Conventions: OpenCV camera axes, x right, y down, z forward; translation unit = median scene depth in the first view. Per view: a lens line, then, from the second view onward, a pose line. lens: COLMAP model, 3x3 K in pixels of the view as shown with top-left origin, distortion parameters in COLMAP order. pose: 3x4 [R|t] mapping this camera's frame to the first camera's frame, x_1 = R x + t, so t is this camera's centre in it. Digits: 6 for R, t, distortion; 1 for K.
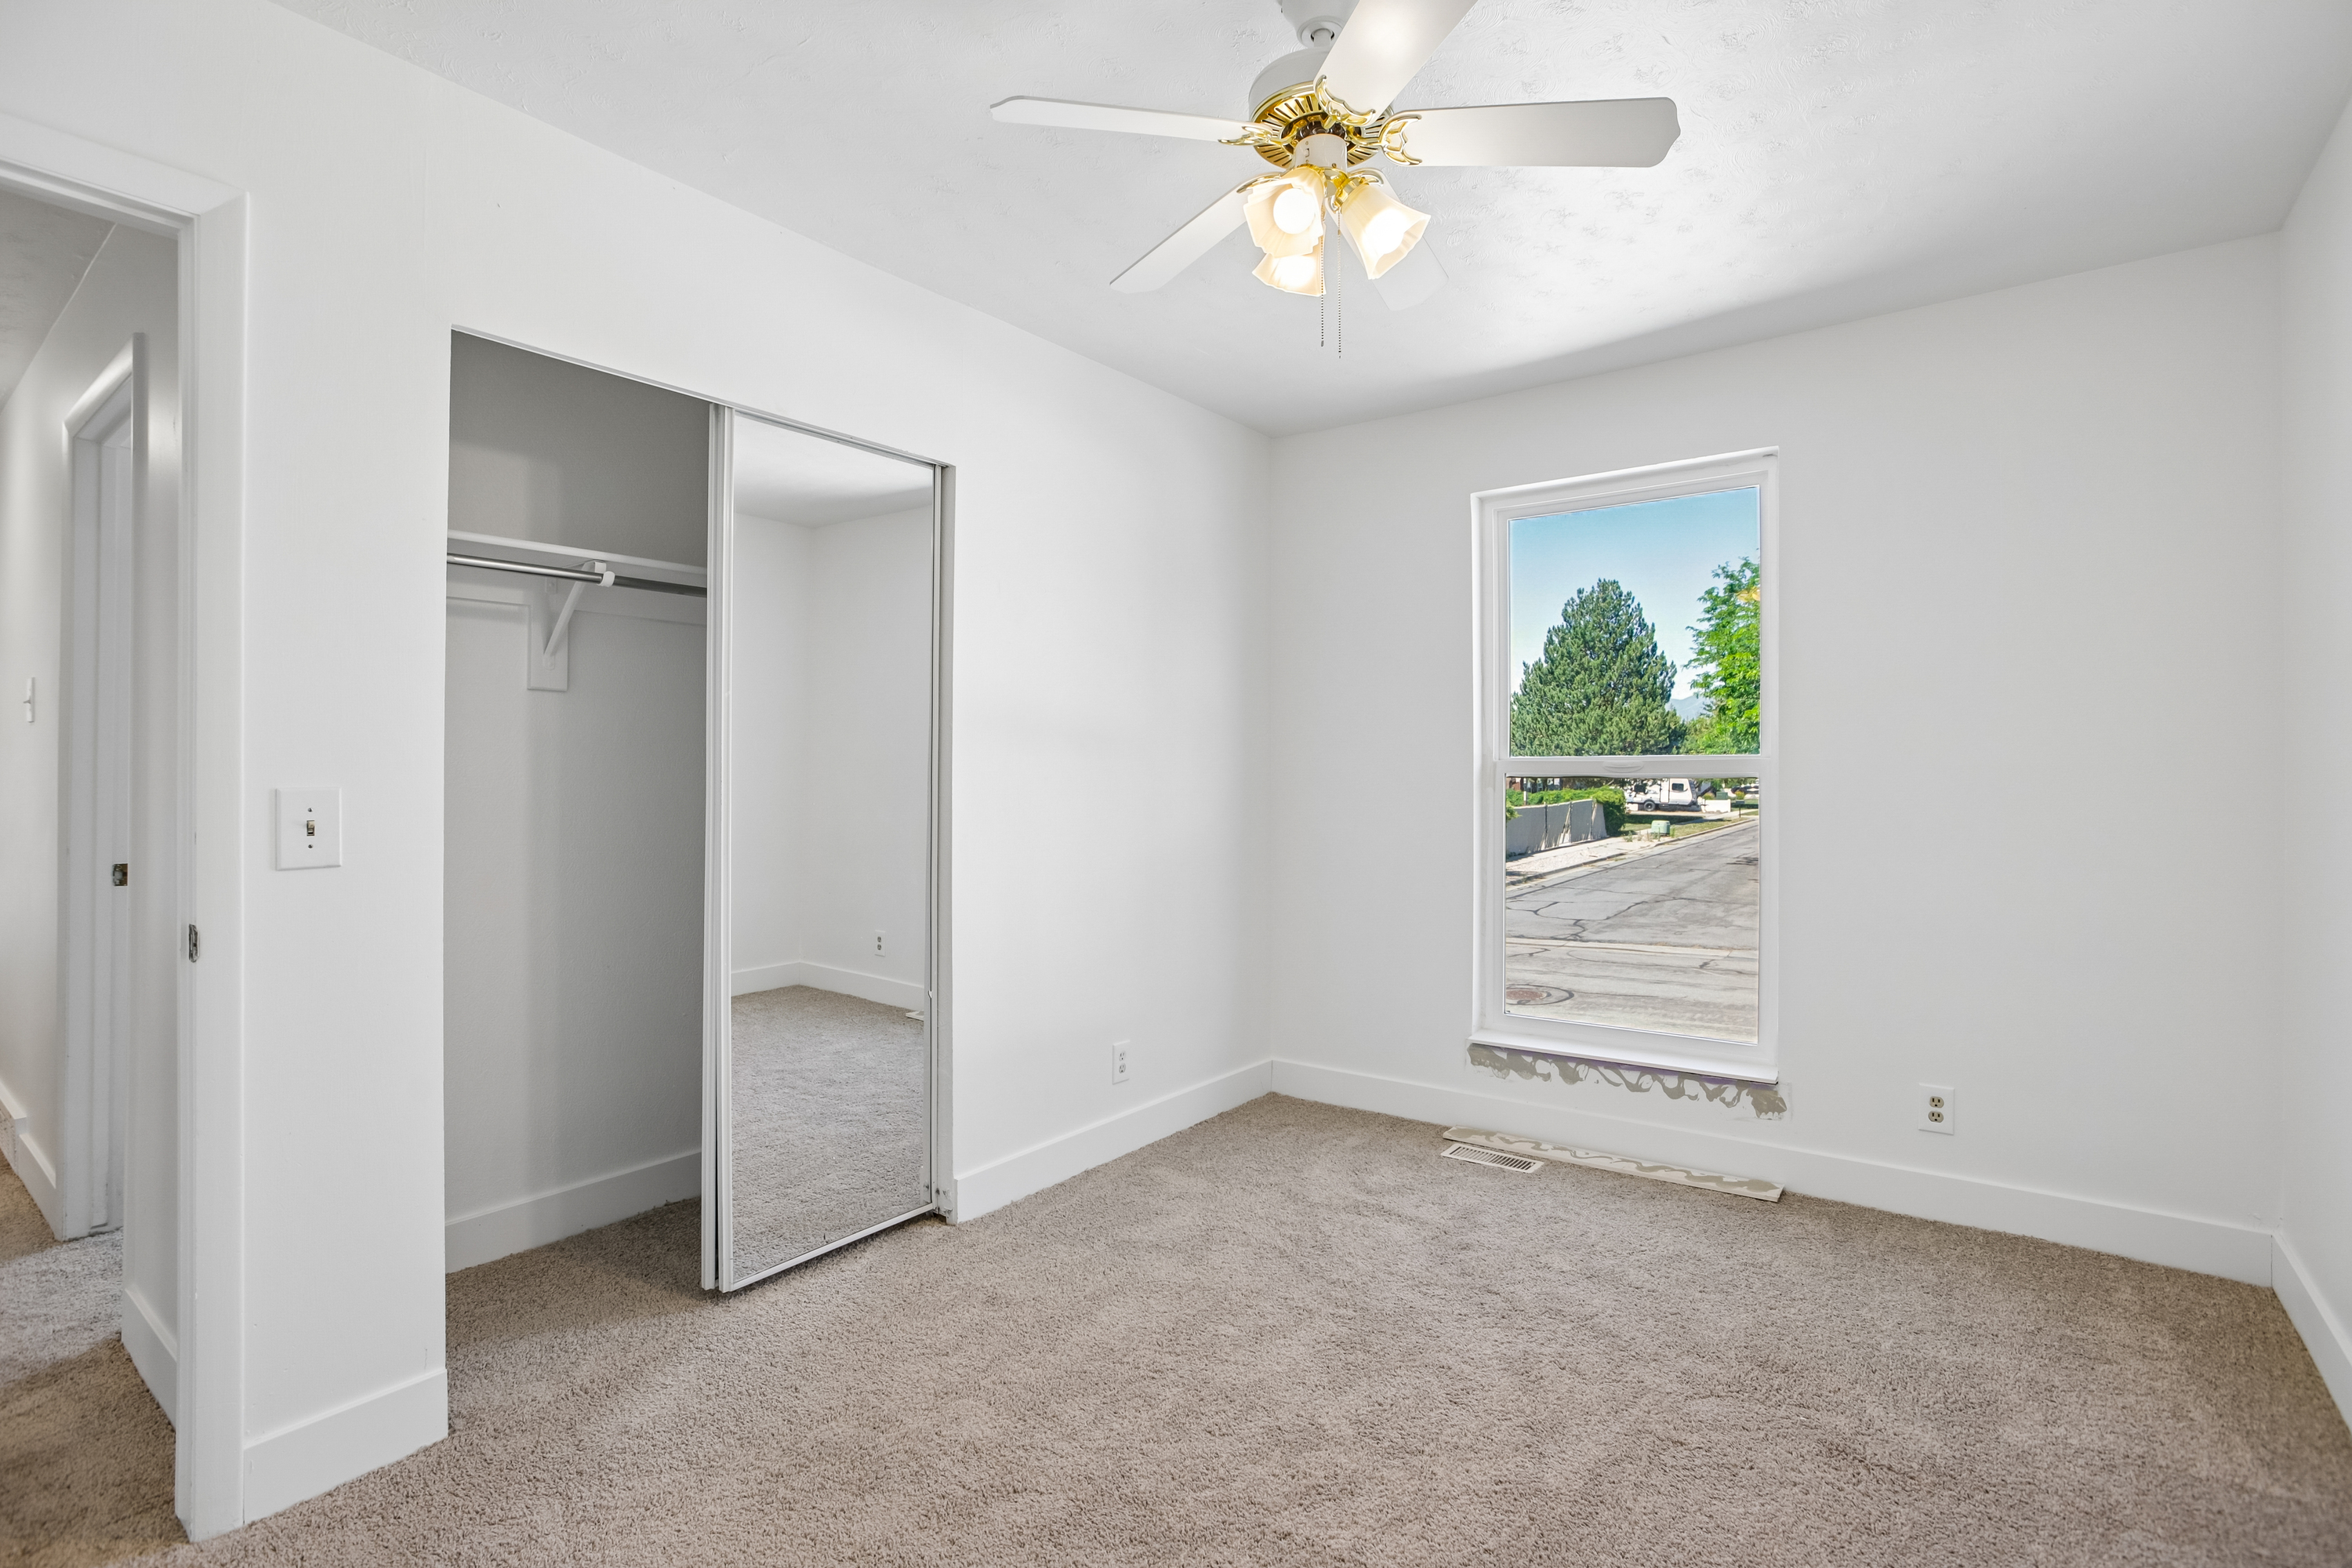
lens RADIAL K [[1087.7, 0, 1165.3], [0, 1087.7, 782.9], [0, 0, 1]] dist [-0.028223, 0.002144]
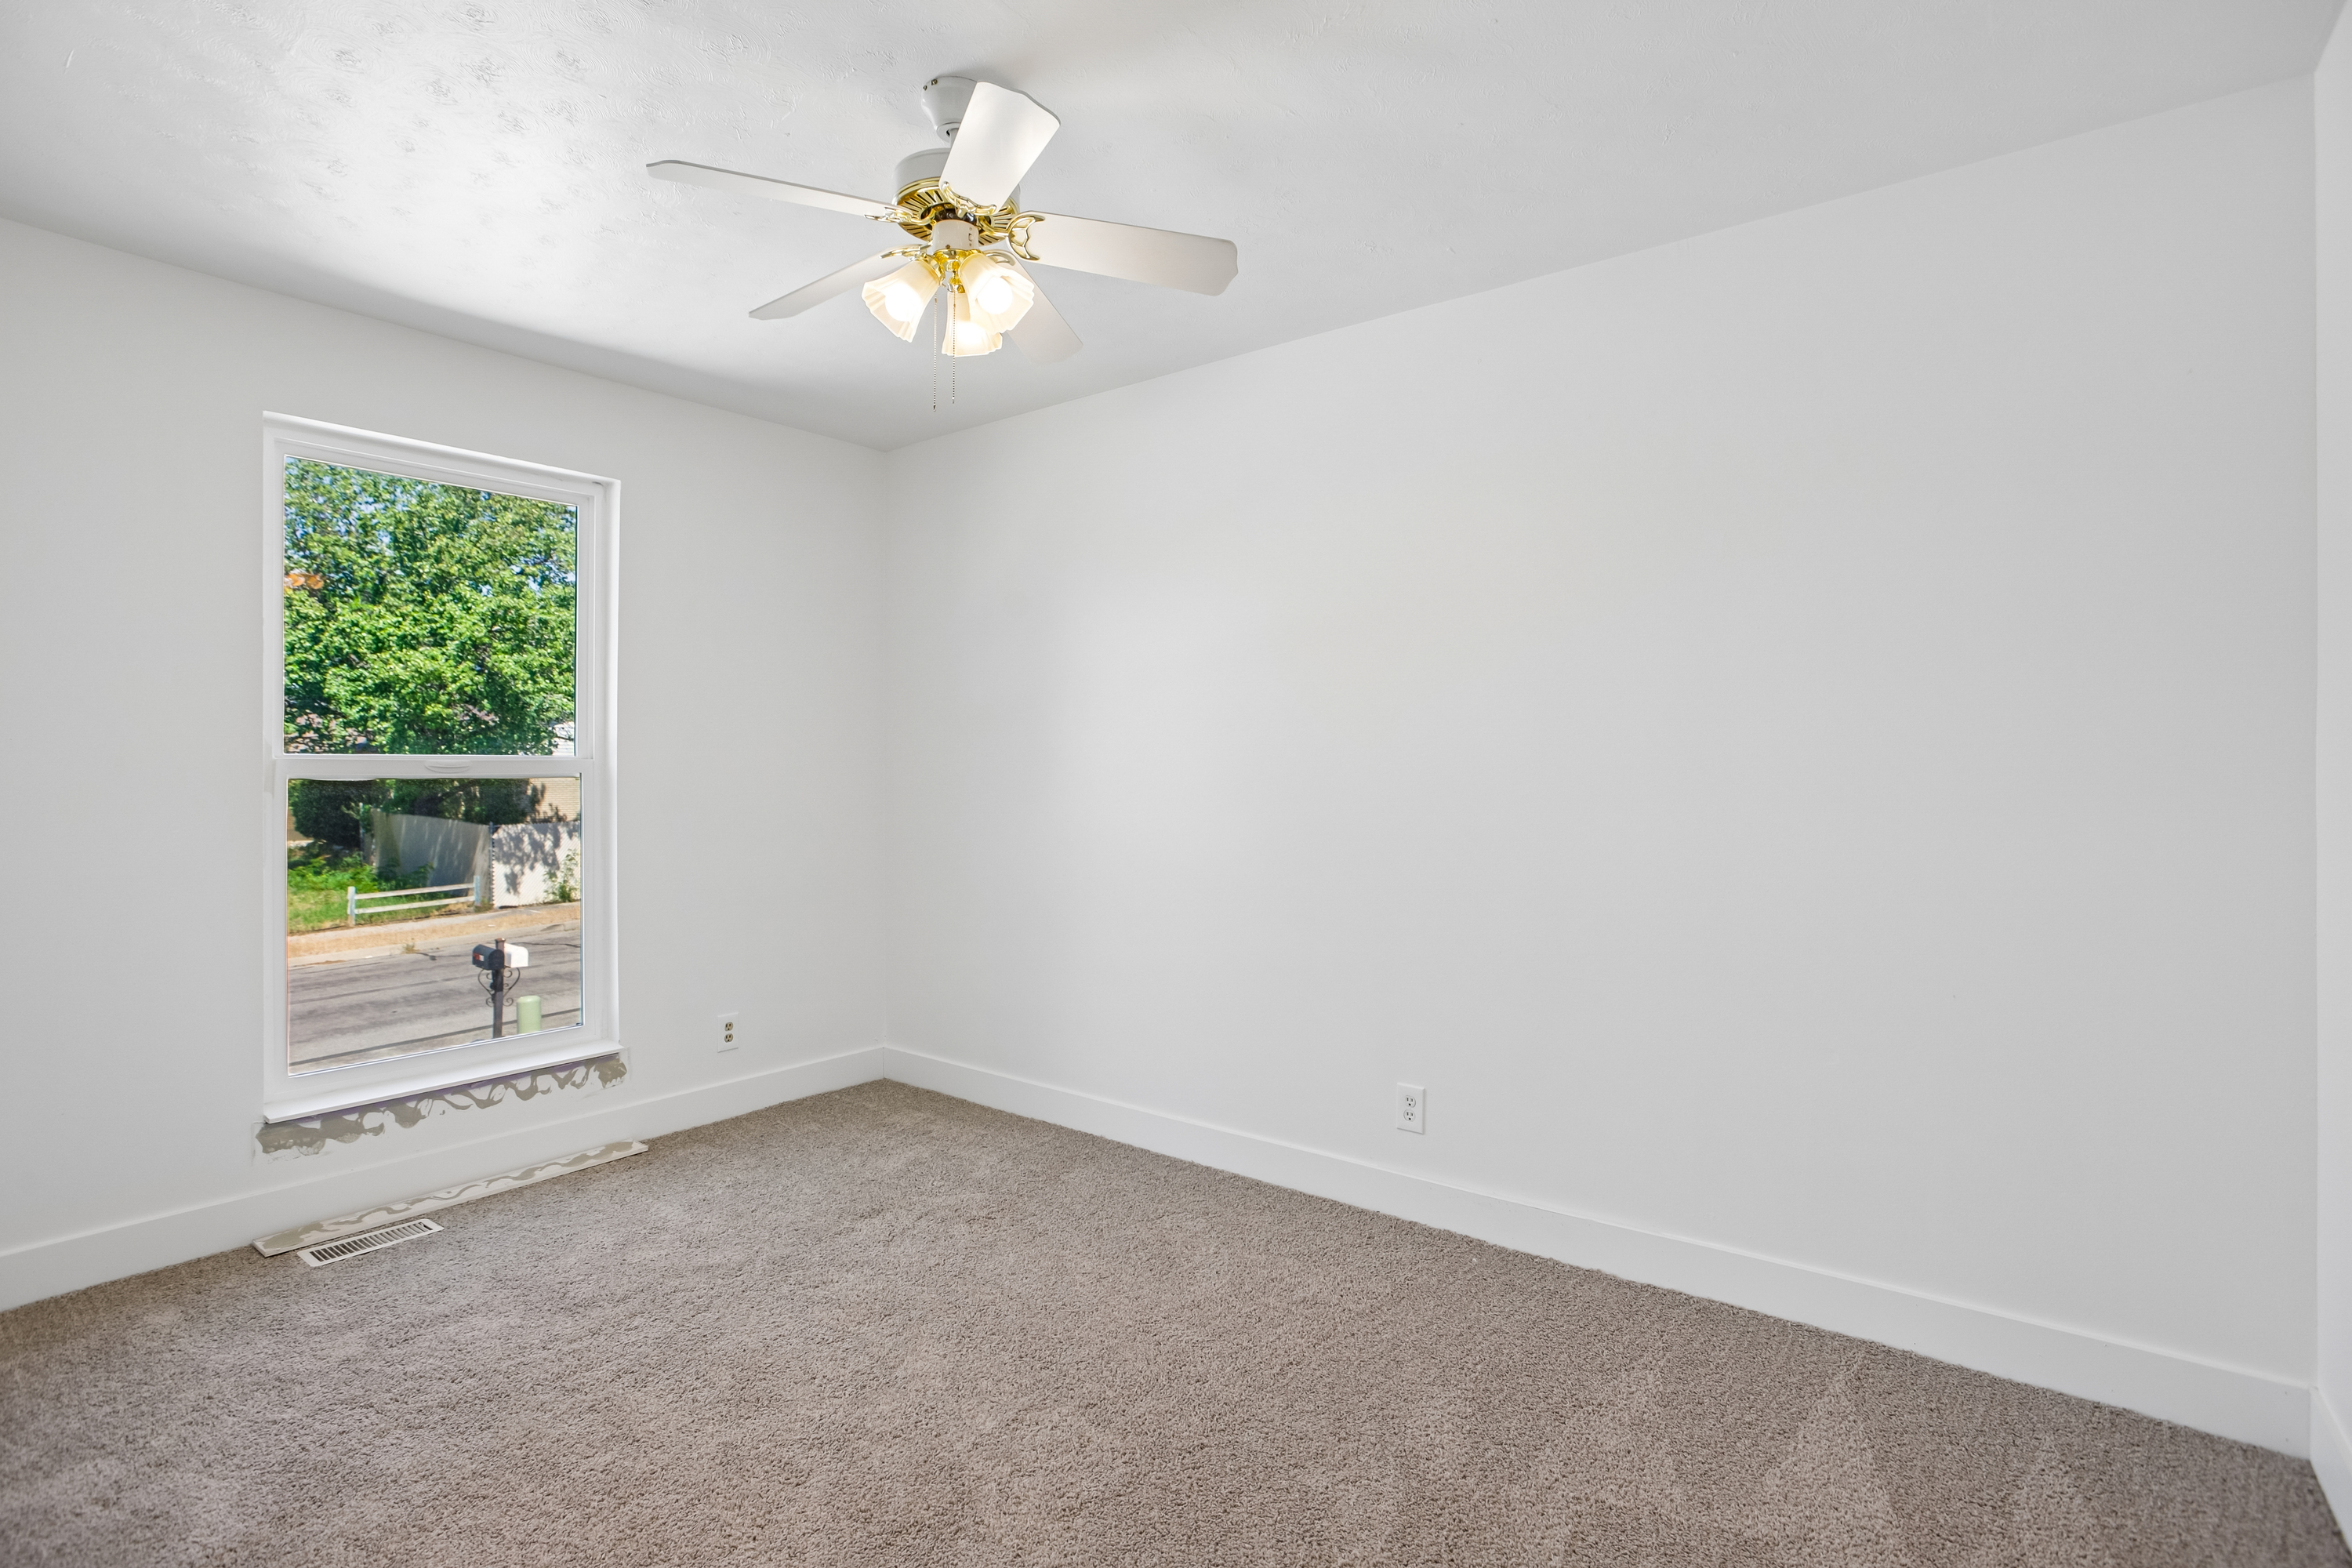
lens RADIAL K [[1087.7, 0, 1177.4], [0, 1087.7, 776.7], [0, 0, 1]] dist [-0.028223, 0.002144]
pose [[0.008898, -0.004812, 0.999949, -0.507268], [0.003474, 0.999983, 0.004781, -0.008947], [-0.999954, 0.003432, 0.008915, 0.380544]]
